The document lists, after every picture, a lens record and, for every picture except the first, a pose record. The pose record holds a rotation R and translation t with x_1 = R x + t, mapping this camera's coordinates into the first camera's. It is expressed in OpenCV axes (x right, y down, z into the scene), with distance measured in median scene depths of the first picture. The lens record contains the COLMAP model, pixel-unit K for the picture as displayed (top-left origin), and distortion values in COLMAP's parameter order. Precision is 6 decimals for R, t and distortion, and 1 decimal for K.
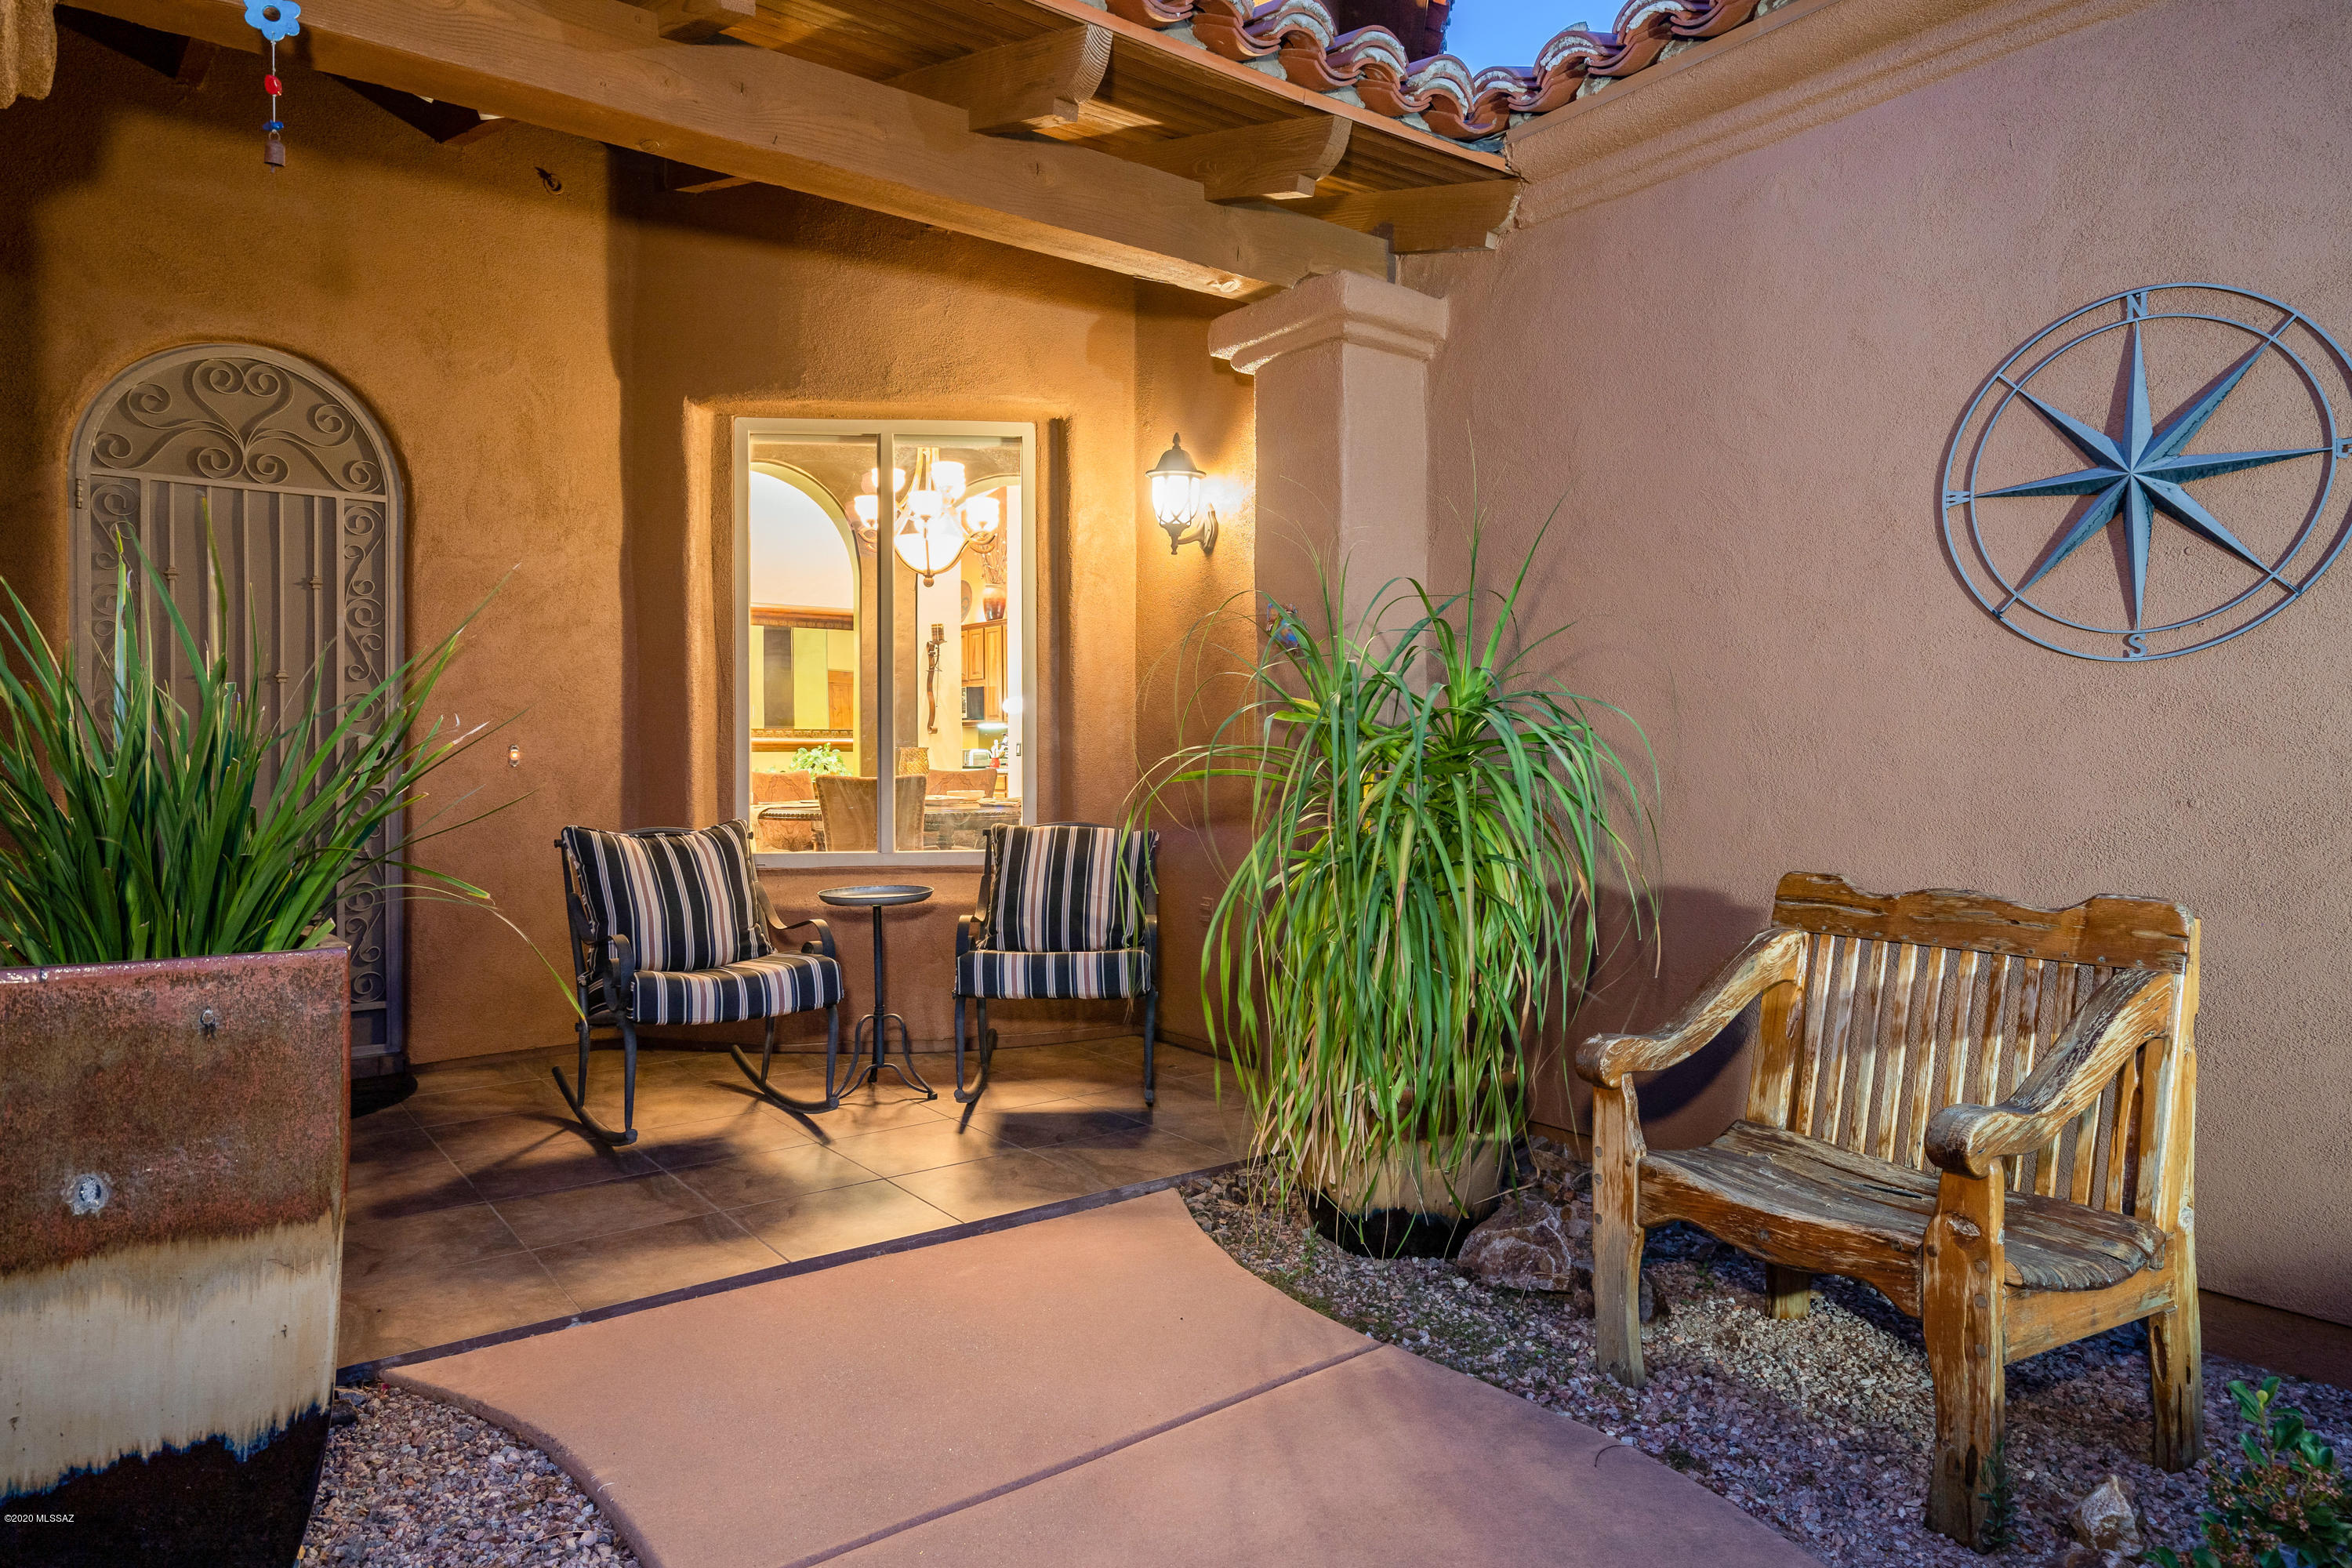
lens RADIAL K [[1405.4, 0, 1179.3], [0, 1405.4, 749.4], [0, 0, 1]] dist [0.005847, 0.001930]
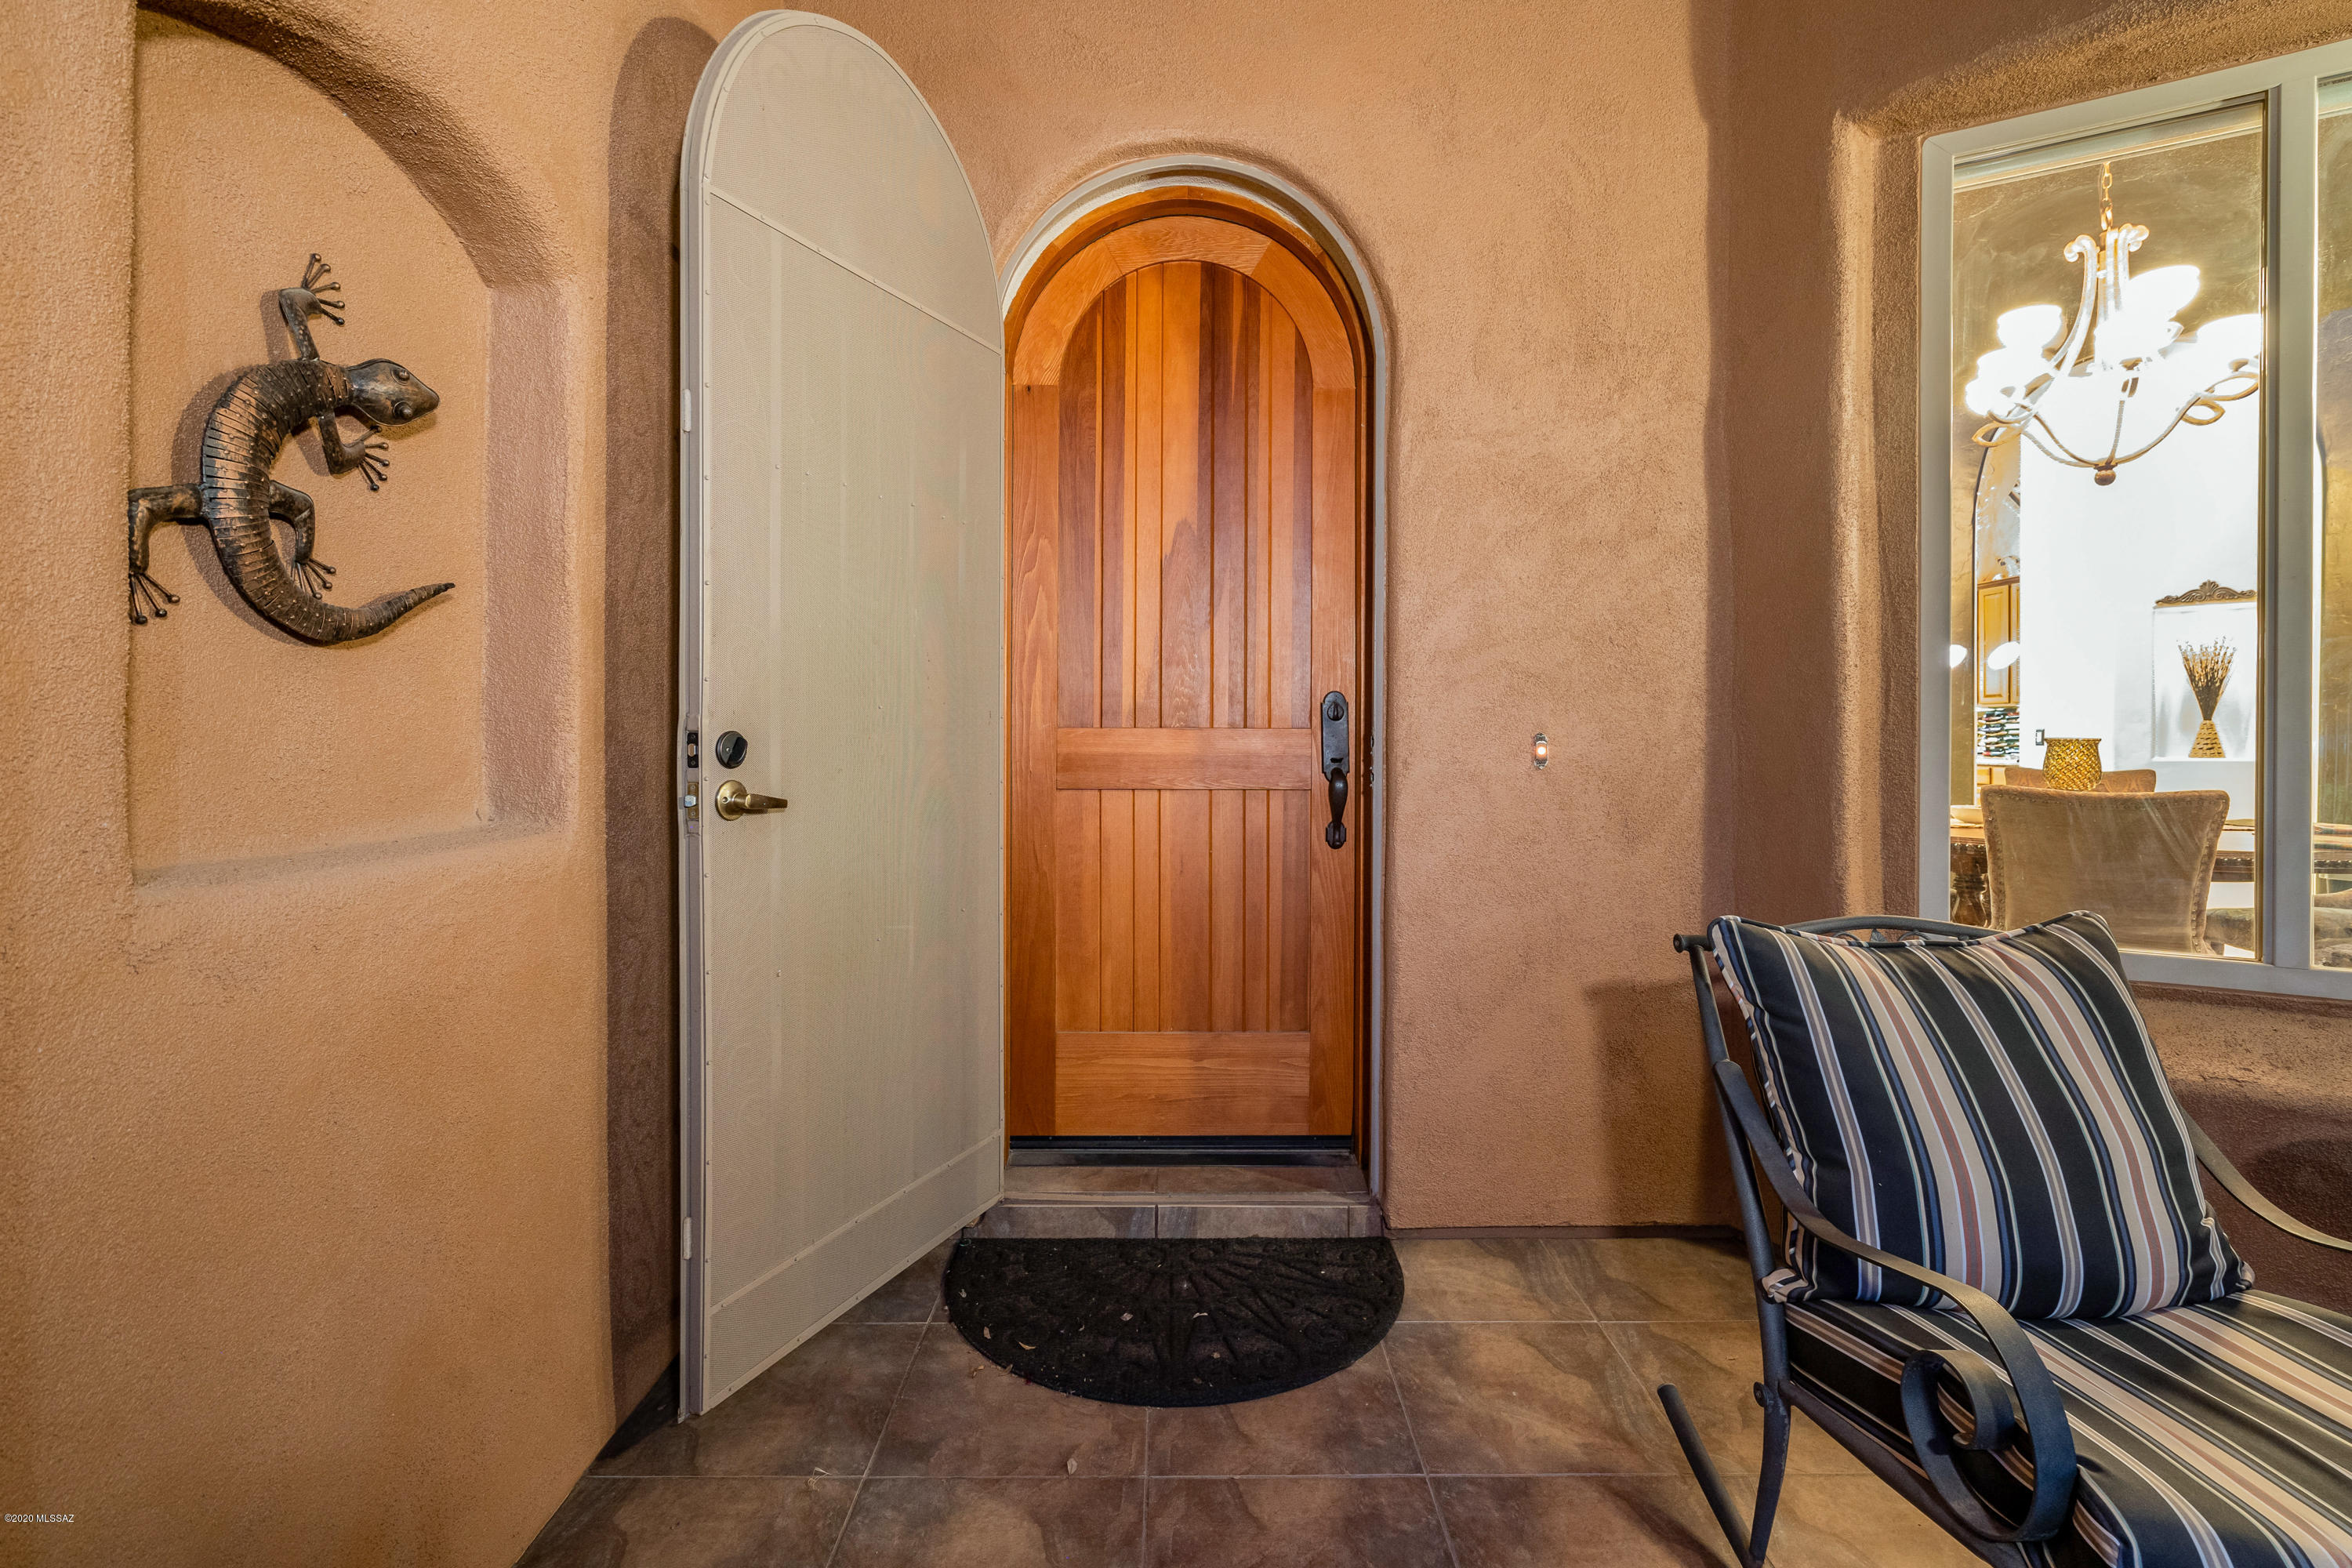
lens RADIAL K [[1171.9, 0, 1188.7], [0, 1171.9, 714.6], [0, 0, 1]] dist [0.001660, 0.001667]
pose [[0.805531, 0.000873, -0.592553, -0.359126], [-0.008590, 0.999911, -0.010204, -0.006308], [0.592491, 0.013309, 0.805467, 0.605695]]
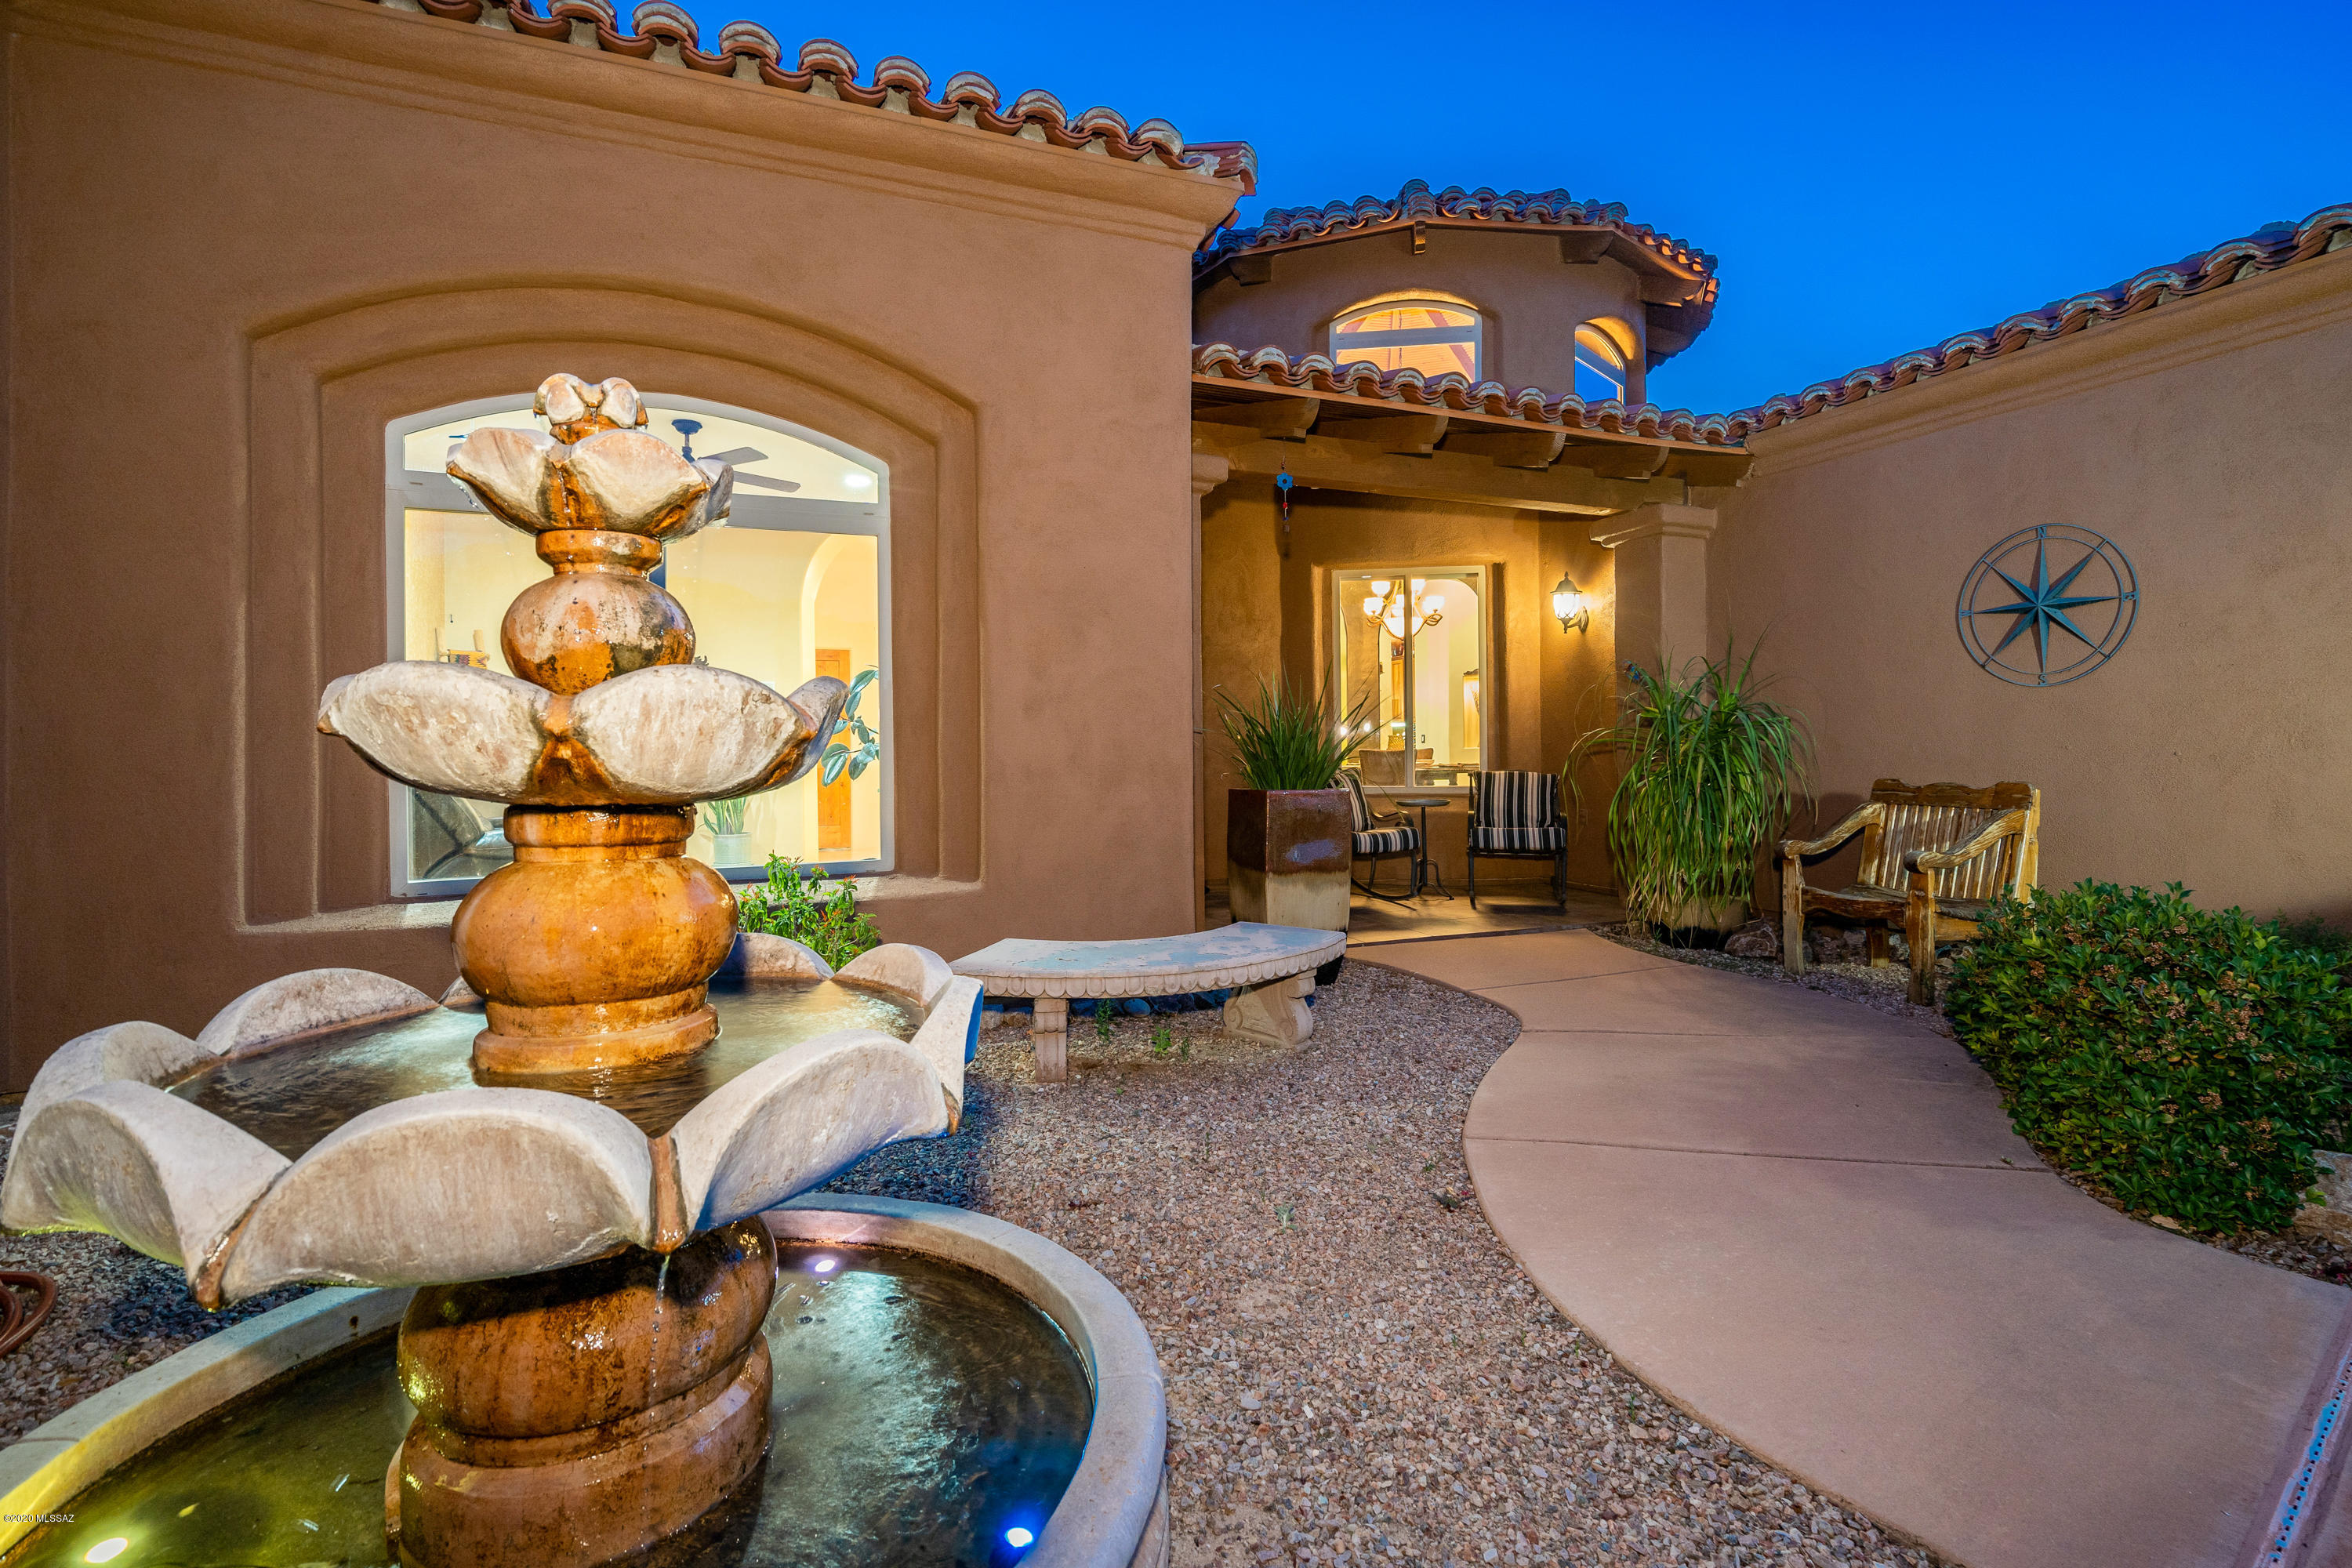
lens RADIAL K [[1171.9, 0, 1162.6], [0, 1171.9, 742.2], [0, 0, 1]] dist [0.001660, 0.001667]
pose [[0.968413, -0.006335, -0.249270, -0.176395], [0.005272, 0.999974, -0.004932, 0.022754], [0.249295, 0.003463, 0.968421, -0.902952]]
